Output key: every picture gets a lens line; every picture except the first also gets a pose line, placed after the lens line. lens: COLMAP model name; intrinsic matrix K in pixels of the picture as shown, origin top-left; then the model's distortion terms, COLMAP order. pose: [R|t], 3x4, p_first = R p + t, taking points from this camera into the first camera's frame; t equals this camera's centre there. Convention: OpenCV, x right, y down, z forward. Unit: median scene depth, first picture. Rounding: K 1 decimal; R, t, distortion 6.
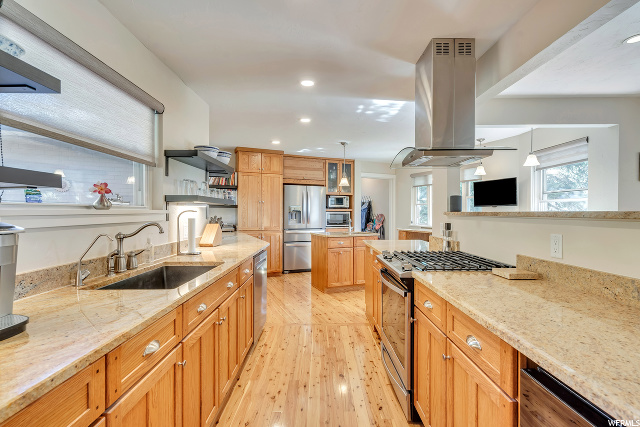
lens RADIAL K [[306.3, 0, 320.0], [0, 306.3, 213.5], [0, 0, 1]] dist [-0.001673, -0.000315]
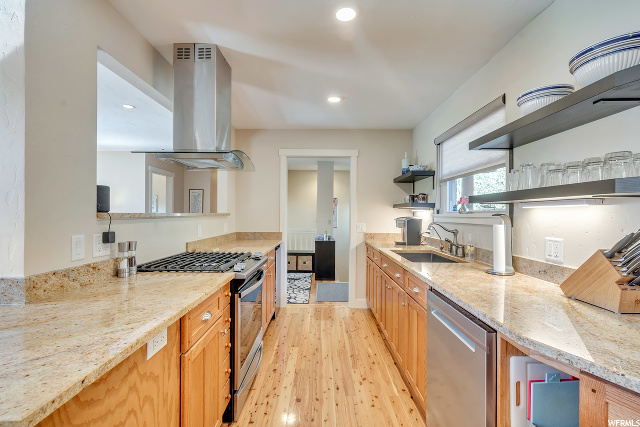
lens RADIAL K [[306.3, 0, 320.0], [0, 306.3, 213.5], [0, 0, 1]] dist [-0.001673, -0.000315]
pose [[-0.999958, -0.007669, 0.005047, 0.002916], [-0.007638, 0.999952, 0.006178, -0.004459], [-0.005094, 0.006139, -0.999968, 0.678436]]
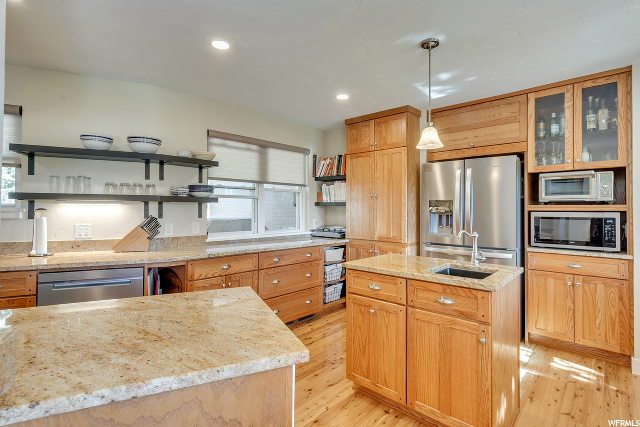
lens RADIAL K [[306.3, 0, 320.0], [0, 306.3, 213.5], [0, 0, 1]] dist [-0.001673, -0.000315]
pose [[0.414486, 0.005255, -0.910041, 0.303019], [-0.007442, 0.999969, 0.002385, -0.002063], [0.910025, 0.005784, 0.414512, 0.558850]]
